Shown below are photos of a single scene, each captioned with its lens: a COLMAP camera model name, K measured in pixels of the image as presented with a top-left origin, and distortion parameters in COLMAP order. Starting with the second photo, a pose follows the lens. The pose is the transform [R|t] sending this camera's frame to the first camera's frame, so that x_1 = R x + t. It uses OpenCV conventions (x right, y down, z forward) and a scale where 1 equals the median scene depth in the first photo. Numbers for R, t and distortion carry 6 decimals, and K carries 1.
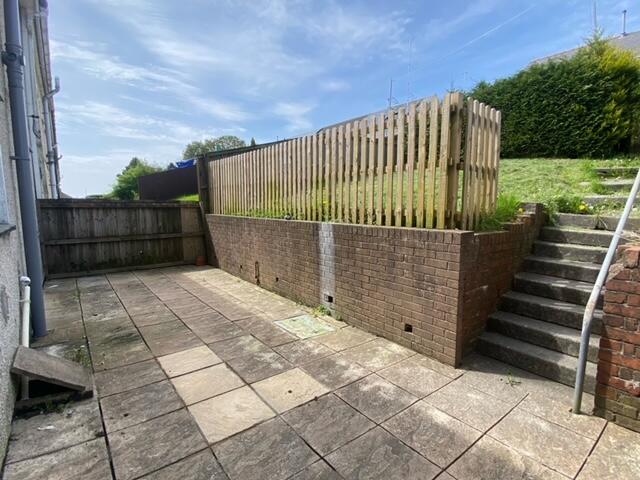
lens RADIAL K [[321.6, 0, 316.6], [0, 321.6, 239.4], [0, 0, 1]] dist [0.002083, 0.000203]
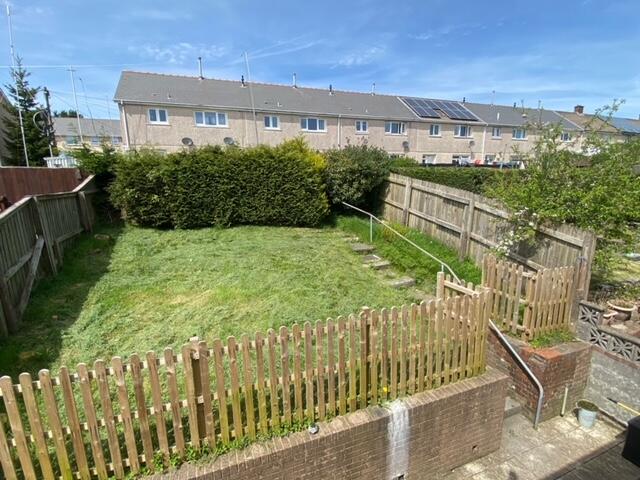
lens RADIAL K [[321.6, 0, 320.7], [0, 321.6, 239.2], [0, 0, 1]] dist [0.002083, 0.000203]
pose [[0.277925, -0.197268, 0.940129, -0.477977], [0.115814, 0.978429, 0.171067, -0.427251], [-0.953596, 0.061336, 0.294777, 0.528757]]
